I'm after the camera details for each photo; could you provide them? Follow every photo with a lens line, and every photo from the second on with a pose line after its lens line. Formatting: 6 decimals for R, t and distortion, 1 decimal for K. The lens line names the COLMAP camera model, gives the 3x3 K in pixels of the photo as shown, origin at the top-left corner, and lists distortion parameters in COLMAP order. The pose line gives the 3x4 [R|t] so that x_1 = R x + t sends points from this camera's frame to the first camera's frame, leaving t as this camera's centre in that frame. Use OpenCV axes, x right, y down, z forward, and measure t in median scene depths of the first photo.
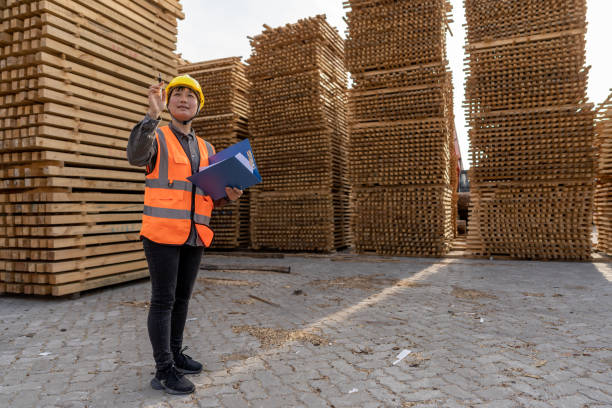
lens RADIAL K [[416.7, 0, 306.5], [0, 416.7, 204.0], [0, 0, 1]] dist [-0.002626, -0.001437]
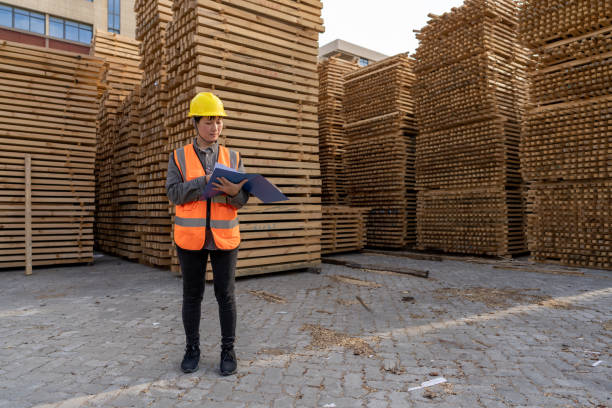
lens RADIAL K [[416.7, 0, 302.3], [0, 416.7, 203.0], [0, 0, 1]] dist [-0.002626, -0.001437]
pose [[0.863354, -0.003181, -0.504589, 0.189340], [0.007056, 0.999958, 0.005768, -0.011049], [0.504550, -0.008540, 0.863340, 0.044053]]
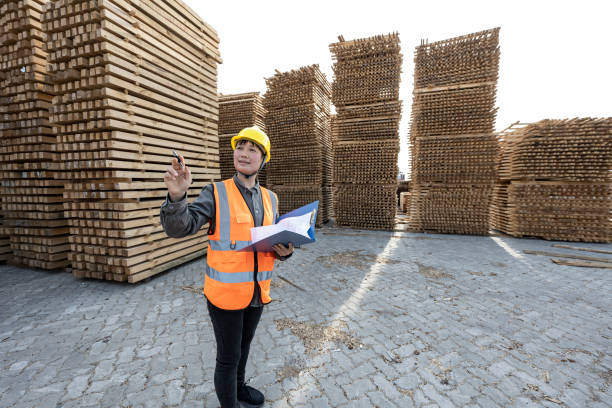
lens RADIAL K [[244.0, 0, 307.4], [0, 244.0, 204.8], [0, 0, 1]] dist [-0.000715, -0.000144]
pose [[0.997784, 0.002924, 0.066474, -0.069878], [-0.009397, 0.995214, 0.097270, -0.069437], [-0.065872, -0.097679, 0.993036, 0.156145]]
